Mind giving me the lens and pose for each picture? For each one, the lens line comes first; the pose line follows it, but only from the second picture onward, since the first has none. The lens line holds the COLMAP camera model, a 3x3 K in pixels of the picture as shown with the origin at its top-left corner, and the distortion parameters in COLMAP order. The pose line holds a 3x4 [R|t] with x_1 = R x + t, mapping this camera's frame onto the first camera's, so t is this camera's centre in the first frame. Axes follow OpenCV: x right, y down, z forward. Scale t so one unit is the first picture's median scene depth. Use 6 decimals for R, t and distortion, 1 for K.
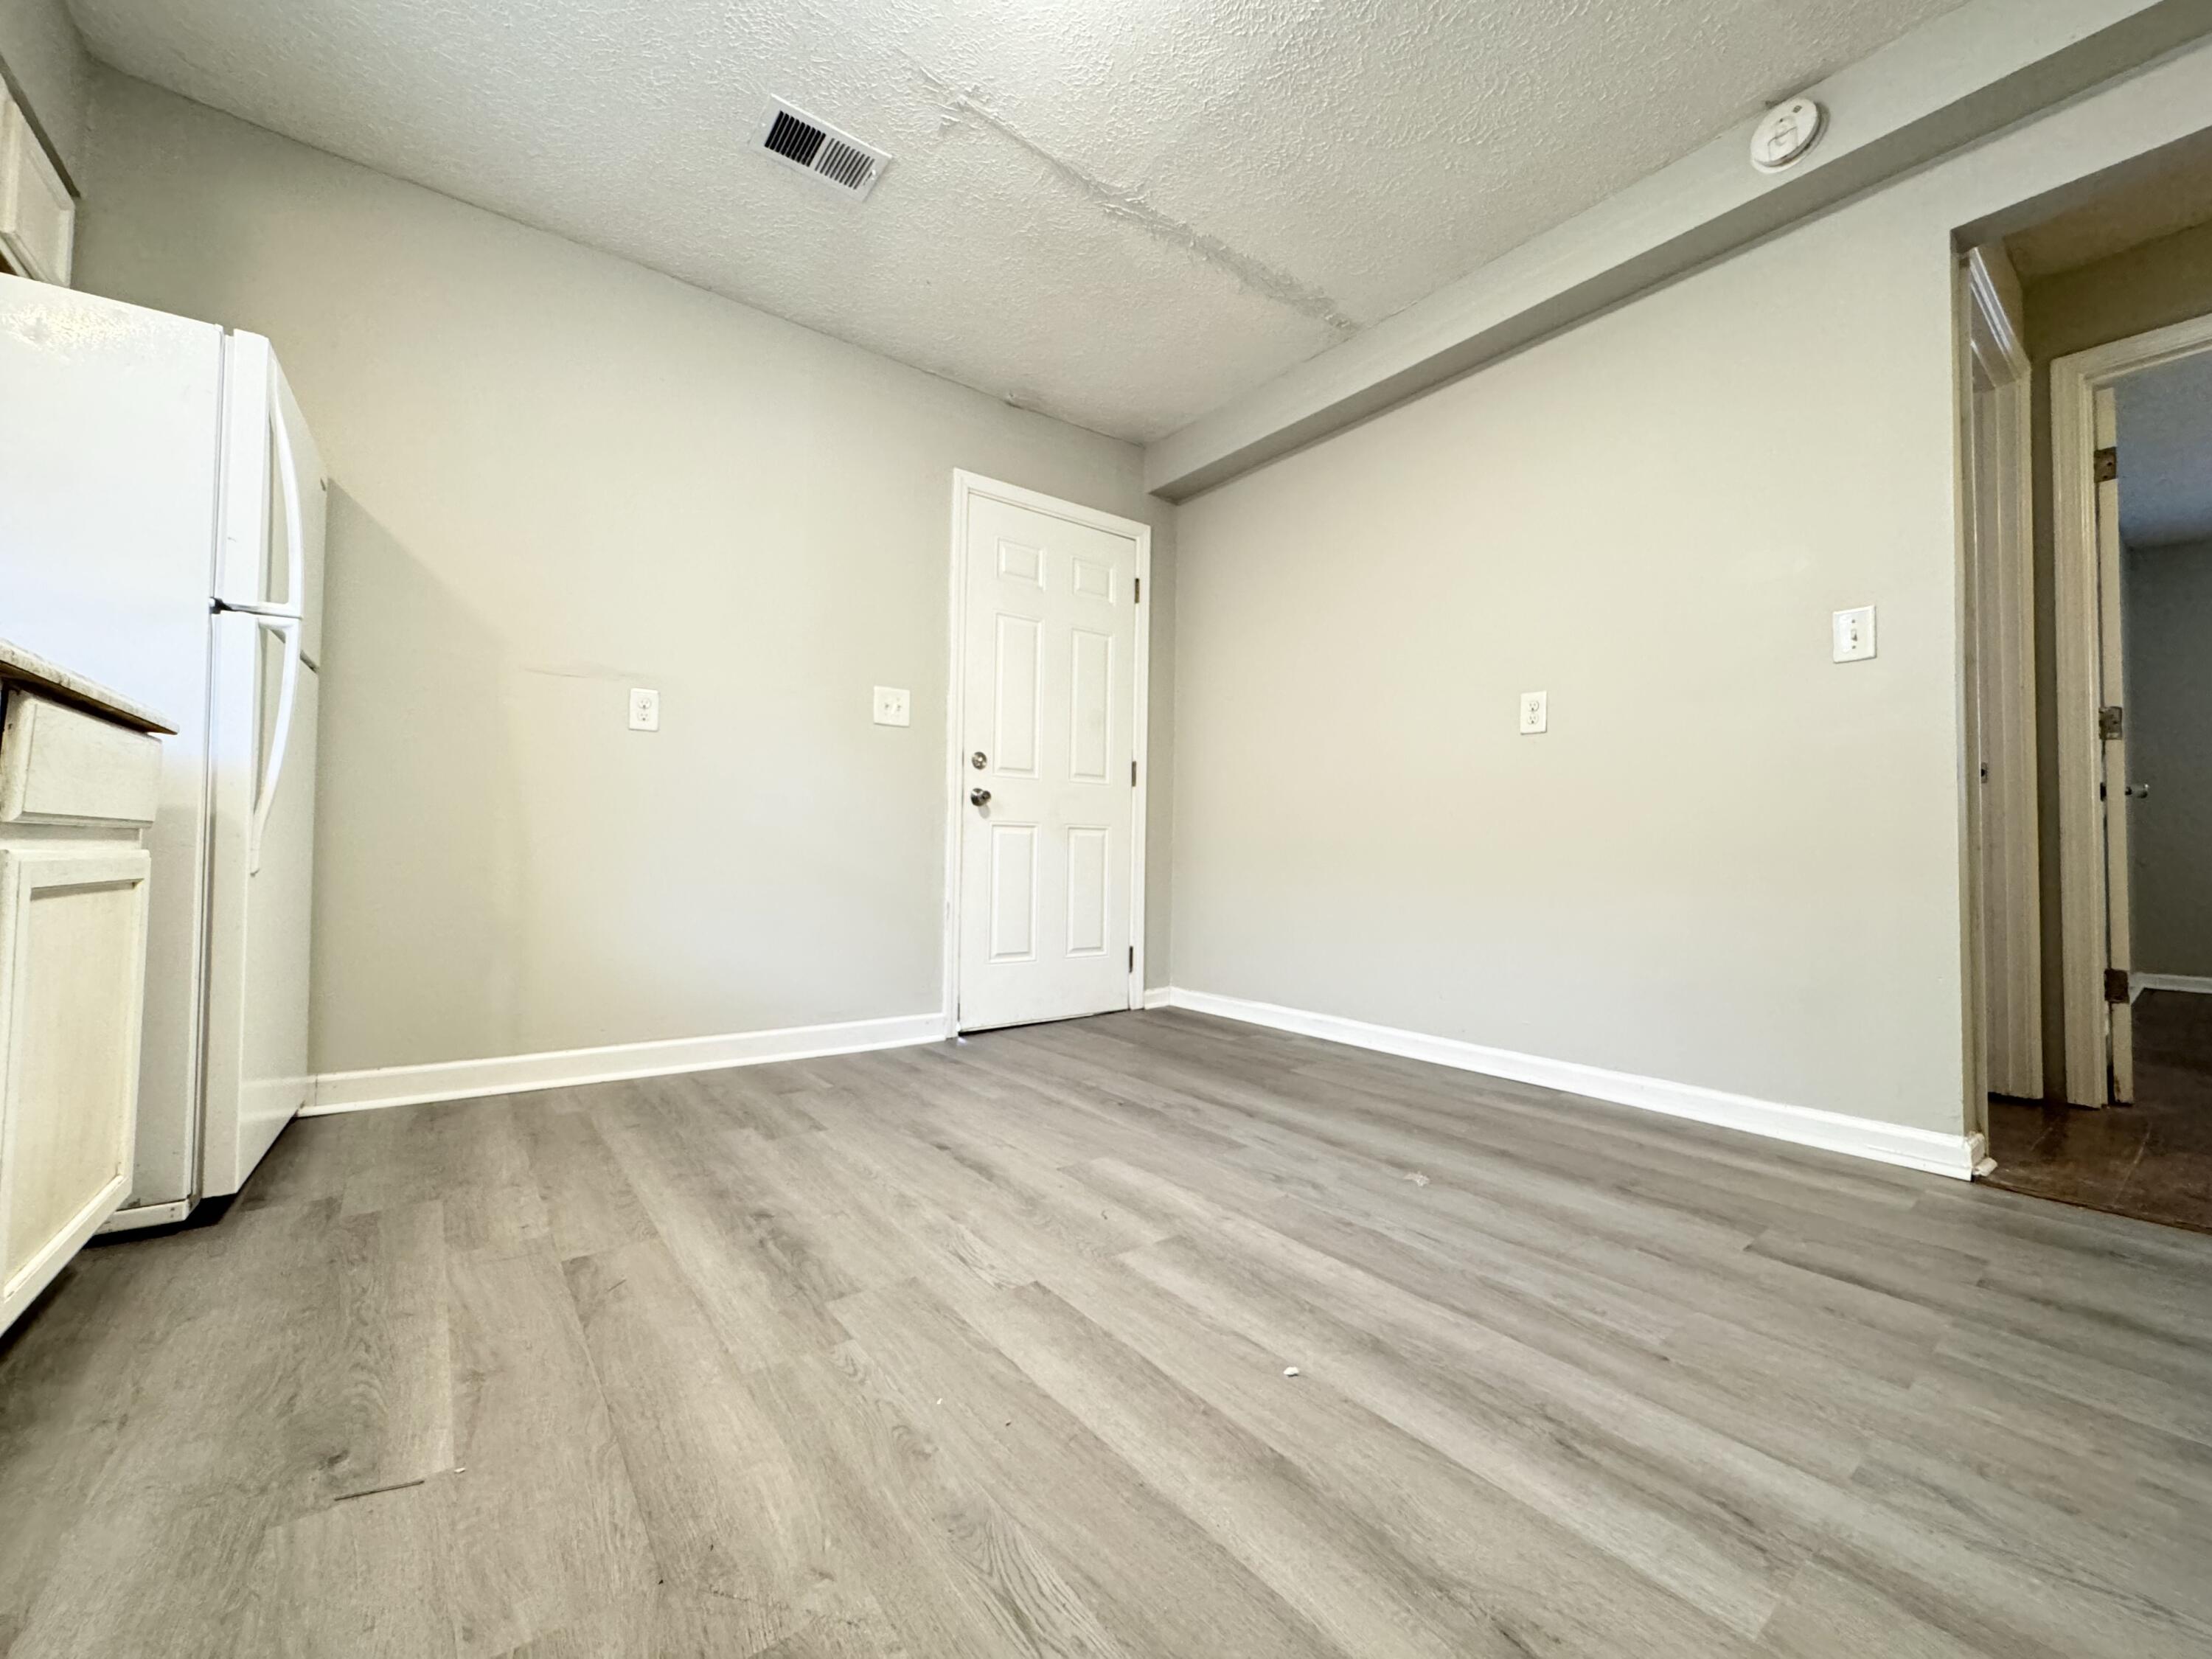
lens RADIAL K [[884.3, 0, 1110.6], [0, 884.3, 832.8], [0, 0, 1]] dist [-0.002753, -0.000229]
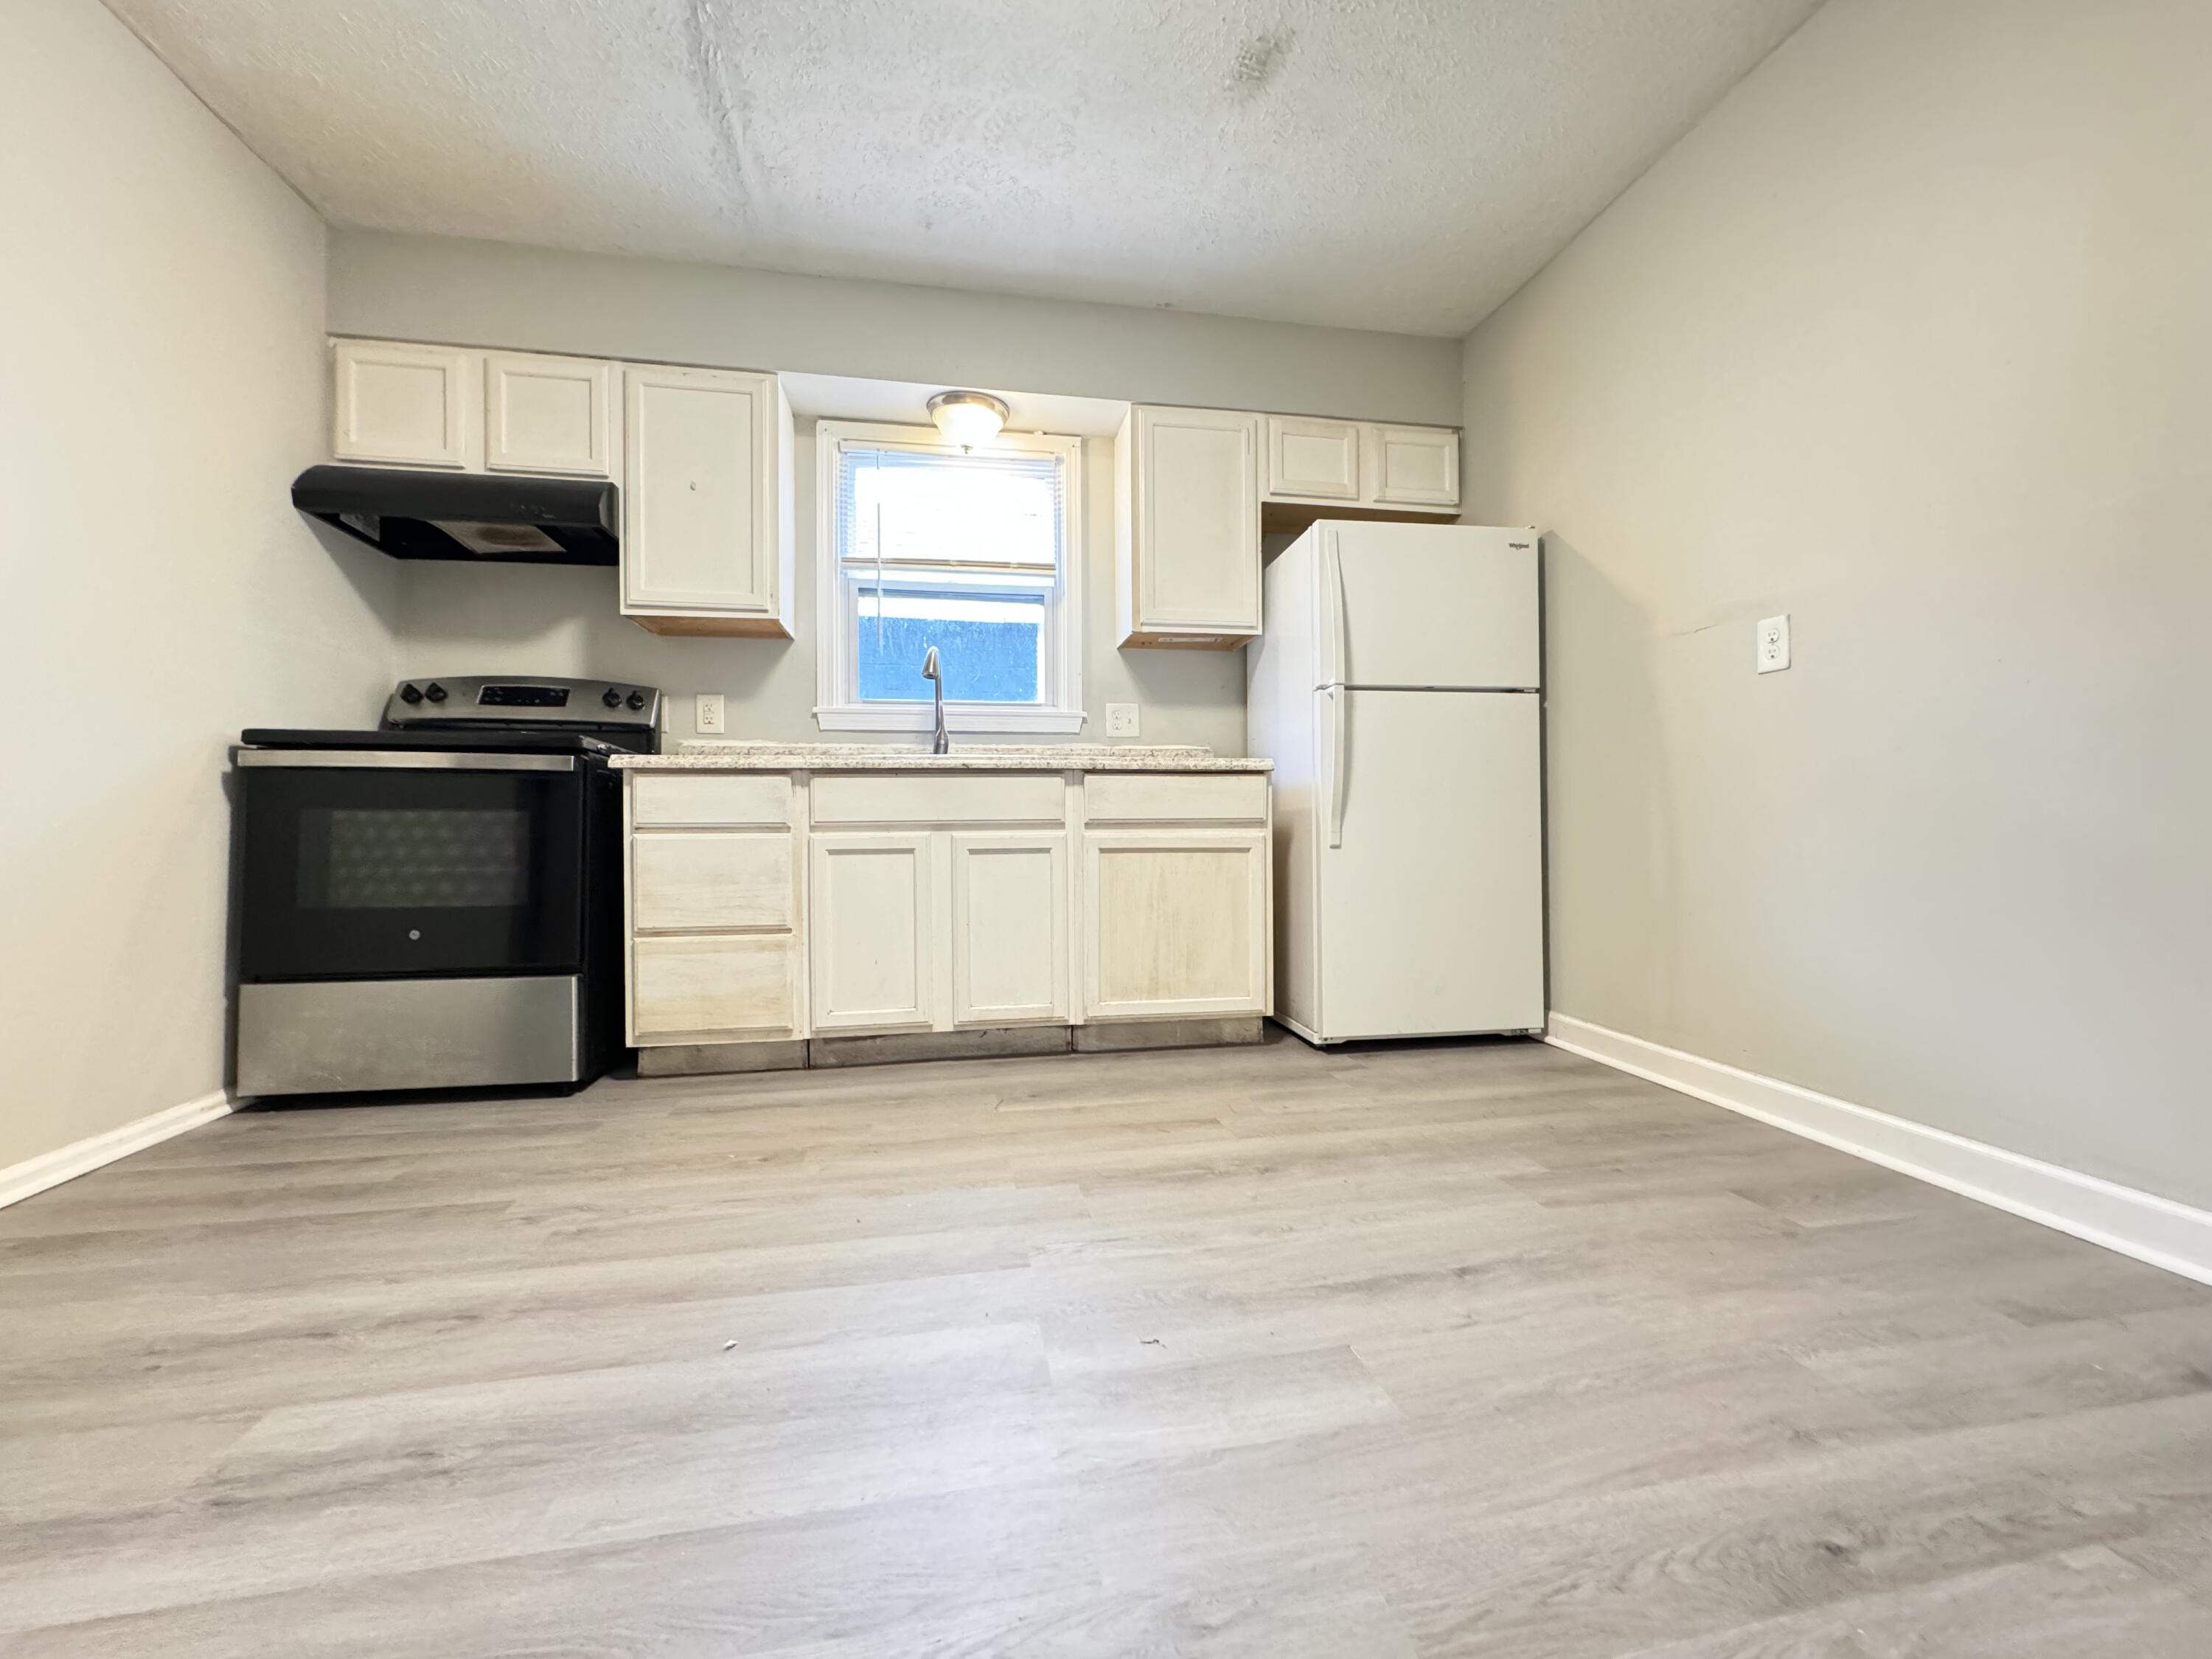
lens RADIAL K [[884.3, 0, 1110.6], [0, 884.3, 832.8], [0, 0, 1]] dist [-0.002753, -0.000229]
pose [[-0.449424, -0.007131, -0.893290, 0.675759], [0.020835, 0.999612, -0.018461, 0.041351], [0.893076, -0.026908, -0.449101, 1.372458]]
